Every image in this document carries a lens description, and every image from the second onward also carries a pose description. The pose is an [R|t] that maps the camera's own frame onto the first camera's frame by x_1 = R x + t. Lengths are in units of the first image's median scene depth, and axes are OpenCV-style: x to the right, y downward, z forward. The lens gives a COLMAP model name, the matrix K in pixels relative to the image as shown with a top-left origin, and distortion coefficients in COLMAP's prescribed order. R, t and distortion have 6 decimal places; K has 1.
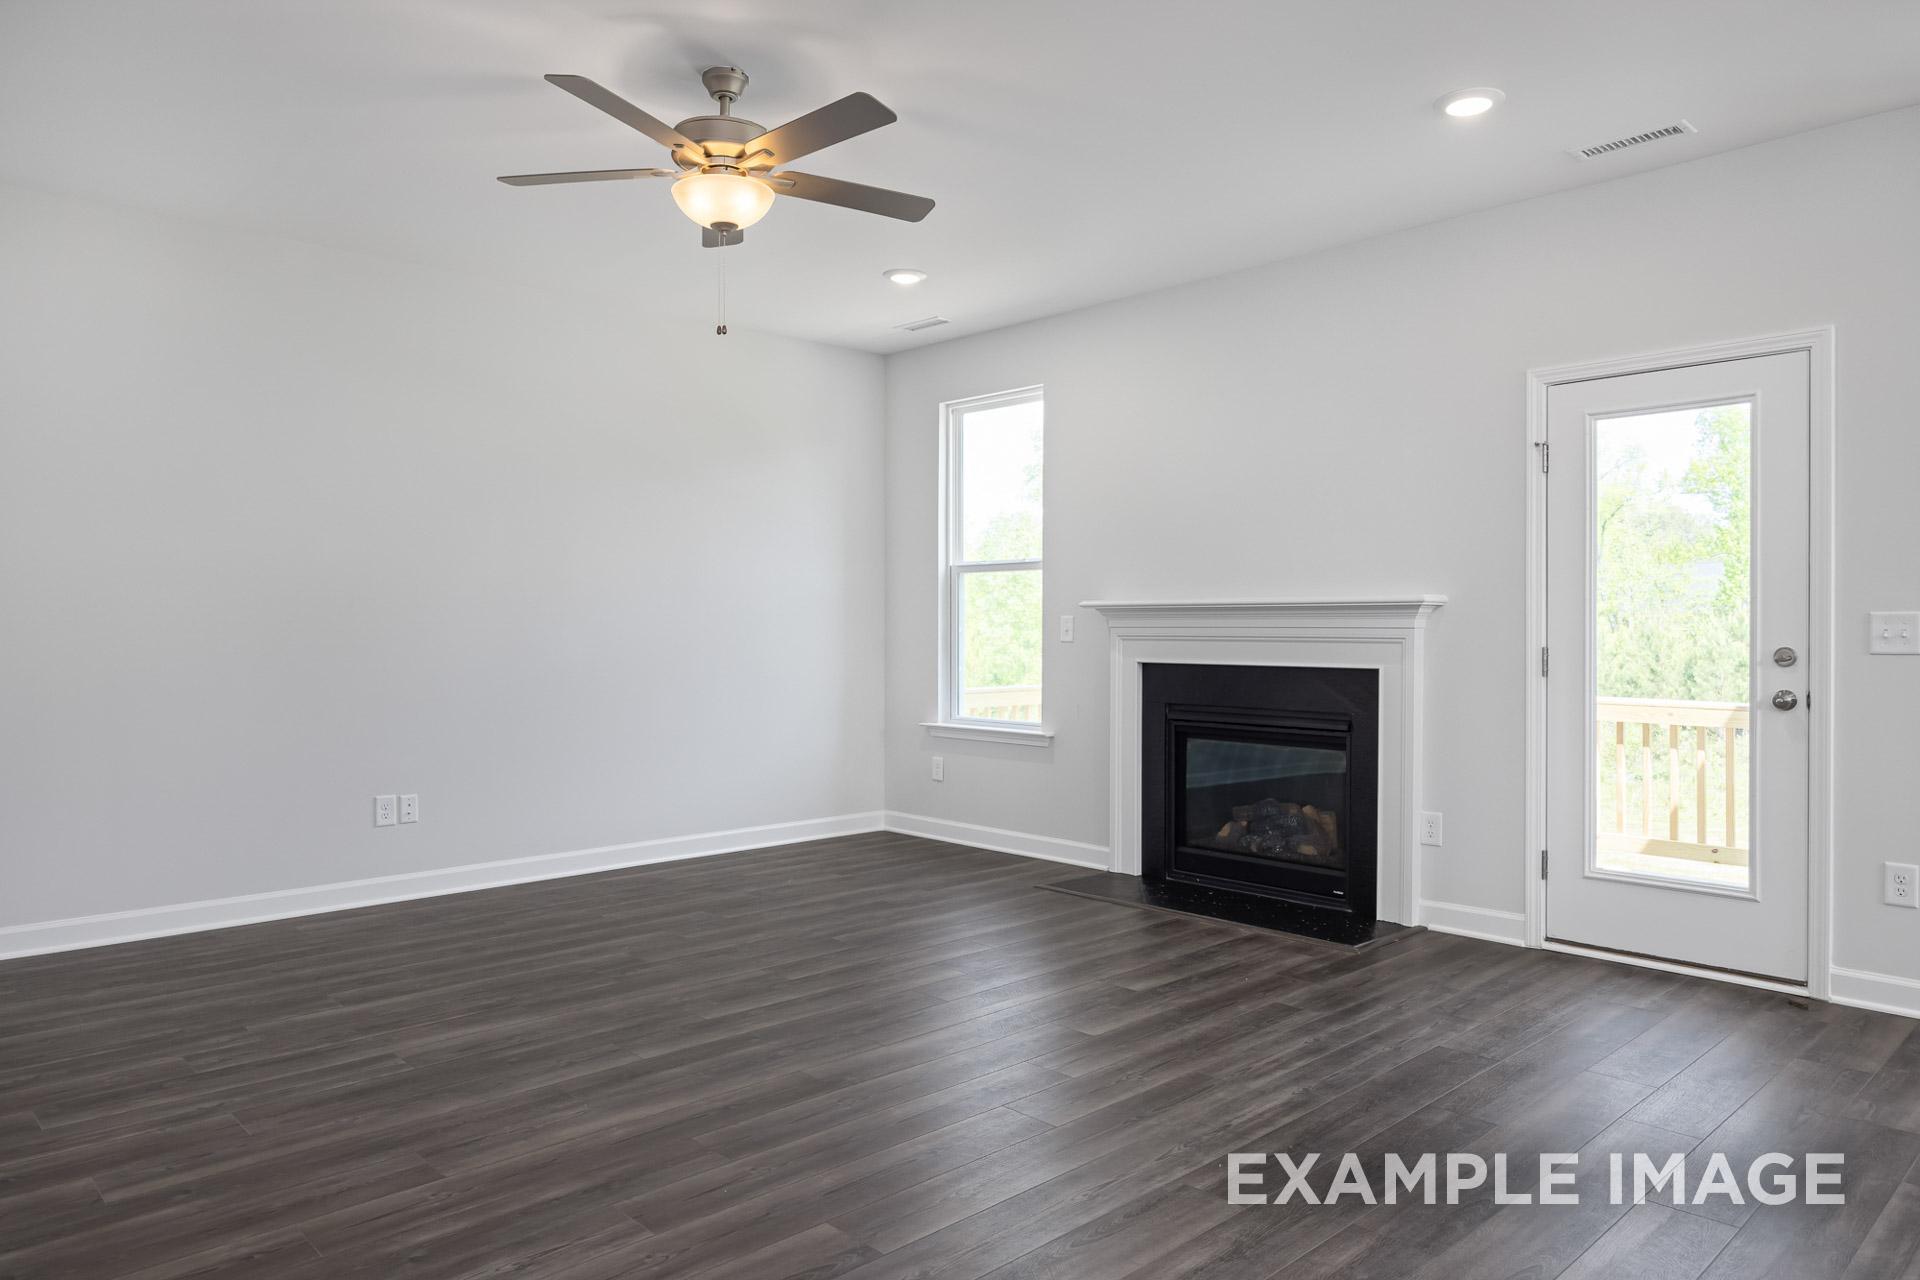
lens RADIAL K [[1246.1, 0, 963.6], [0, 1246.1, 631.1], [0, 0, 1]] dist [-0.005286, -0.001737]
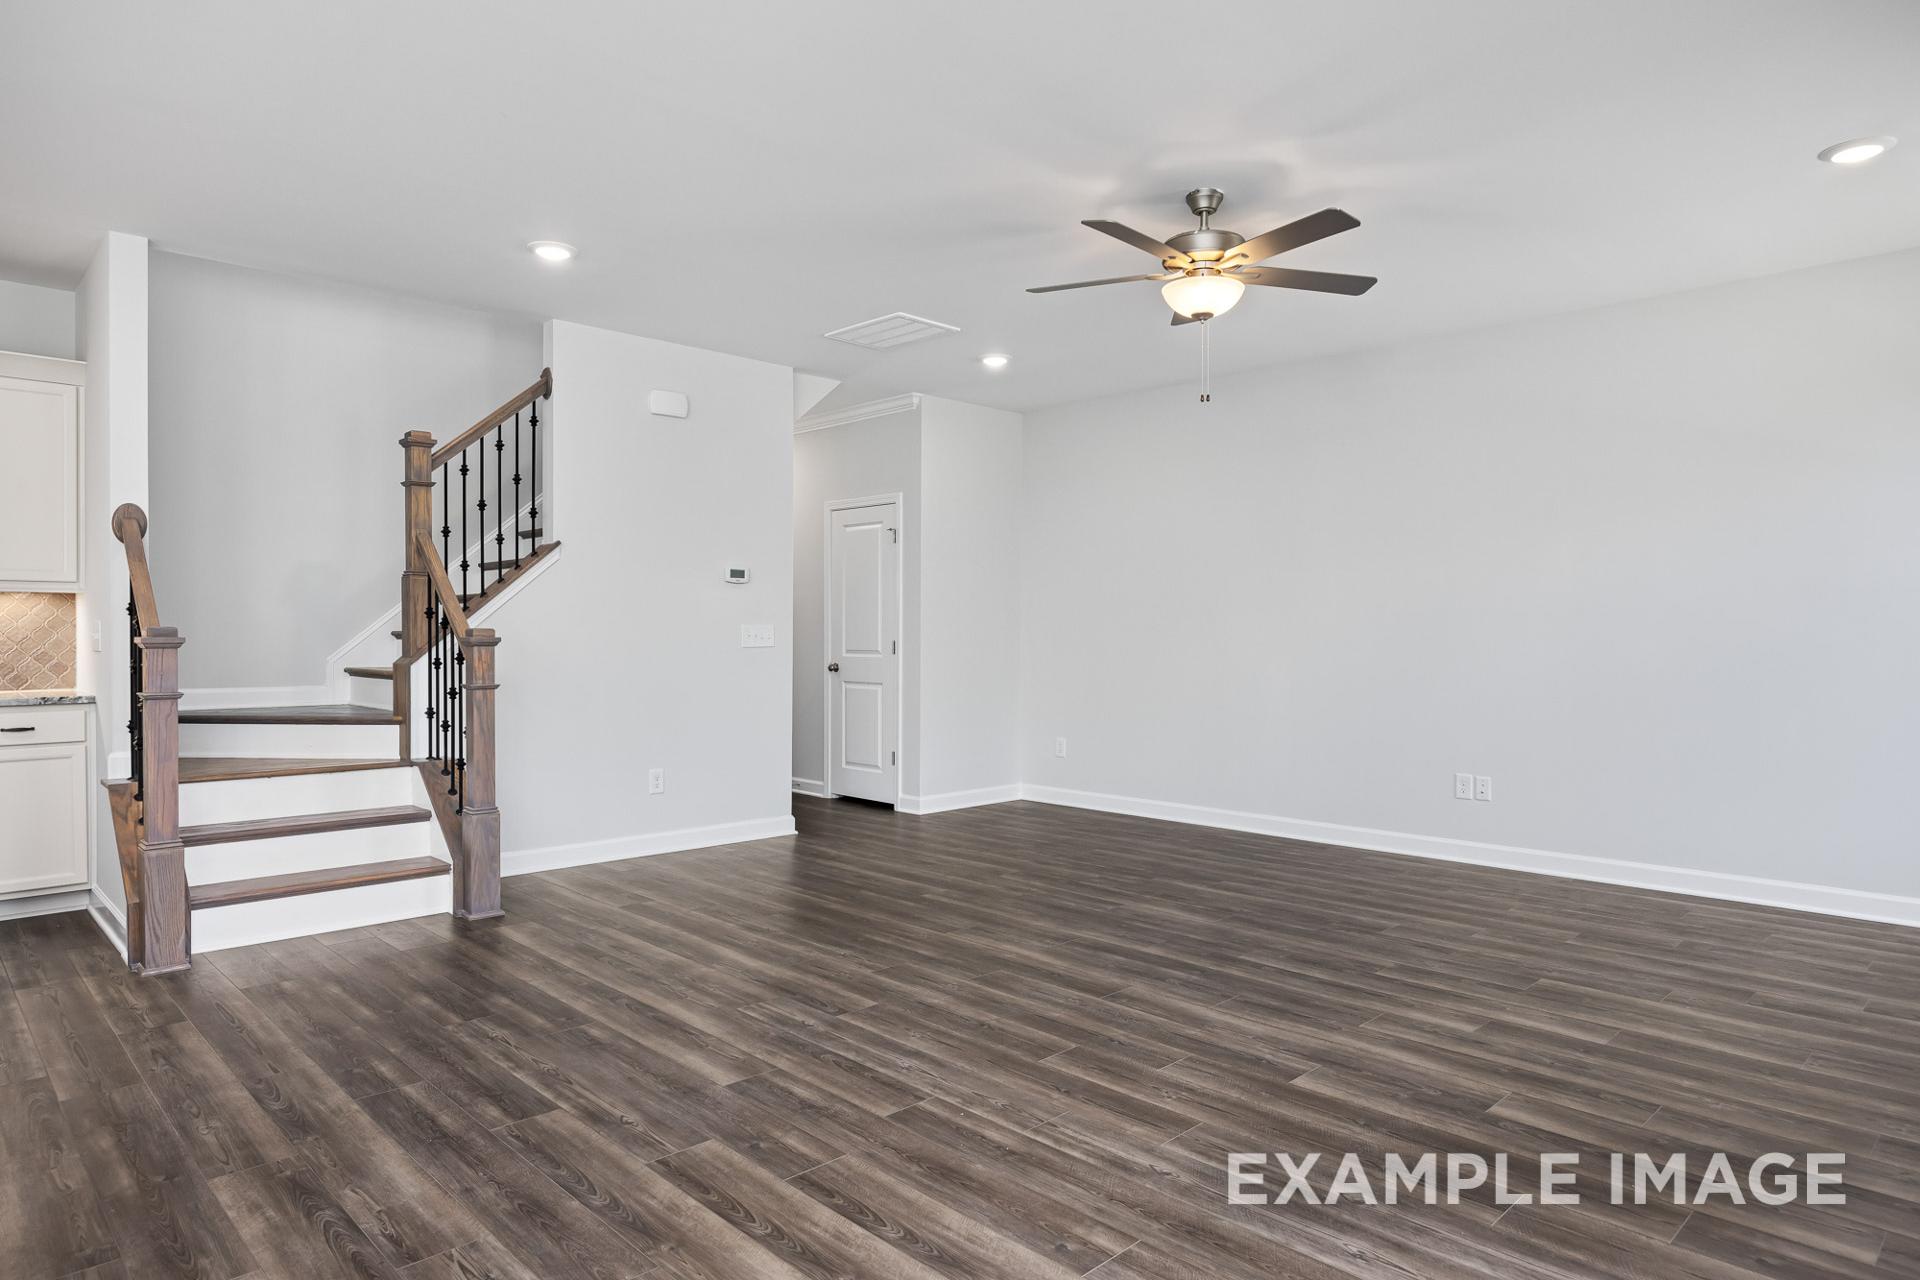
lens RADIAL K [[1125.9, 0, 960.0], [0, 1125.9, 640.0], [0, 0, 1]] dist [-0.004579, -0.000982]
pose [[0.011352, 0.007896, -0.999904, 0.868496], [-0.005130, 0.999956, 0.007839, -0.004806], [0.999922, 0.005041, 0.011392, 0.701379]]
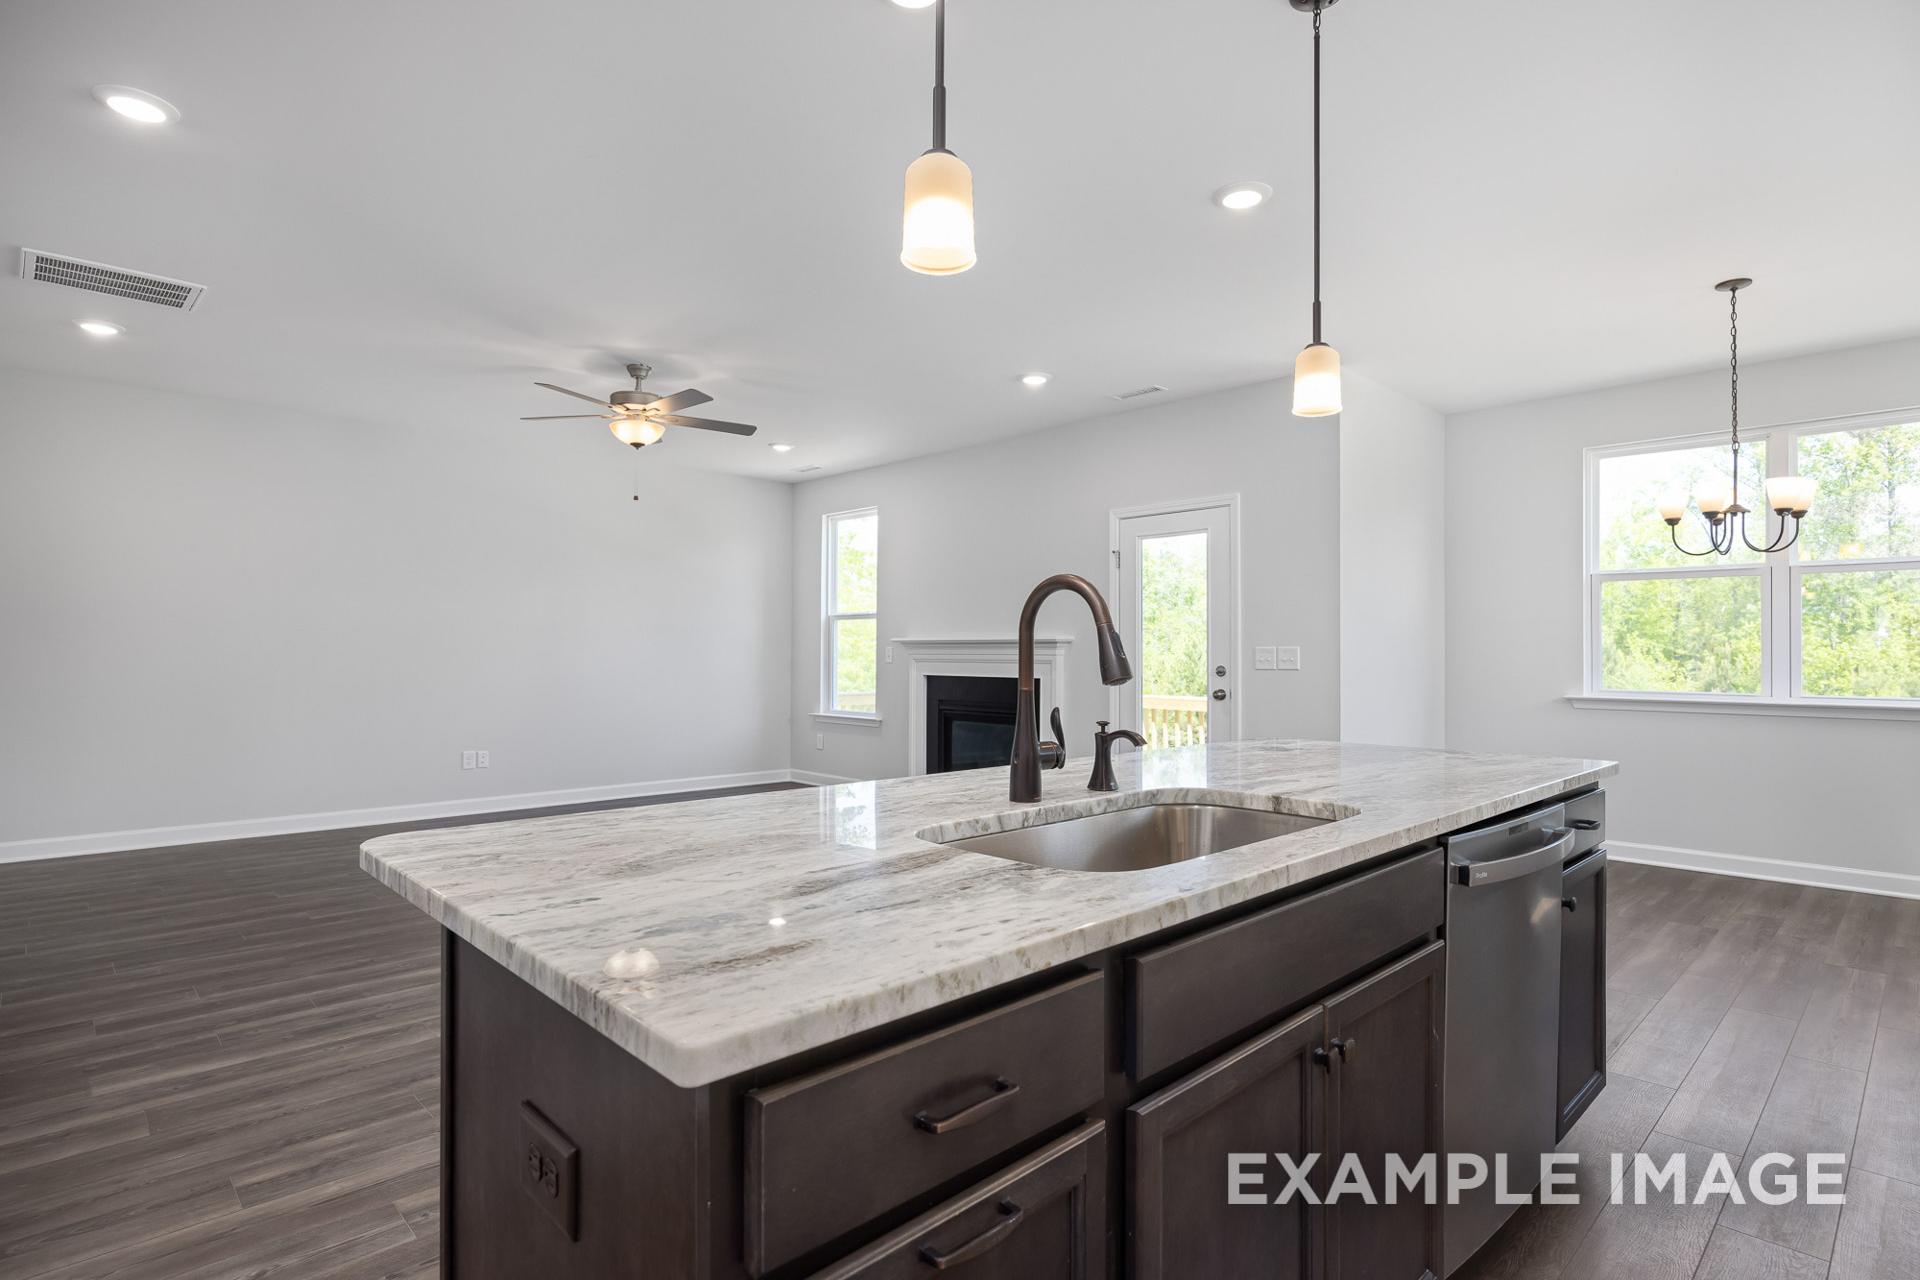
lens RADIAL K [[972.4, 0, 960.0], [0, 972.4, 640.0], [0, 0, 1]] dist [0.001429, 0.000411]
pose [[0.999981, 0.004363, 0.004452, 0.279094], [-0.004279, 0.999819, -0.018527, 0.003041], [-0.004532, 0.018507, 0.999818, -0.465883]]
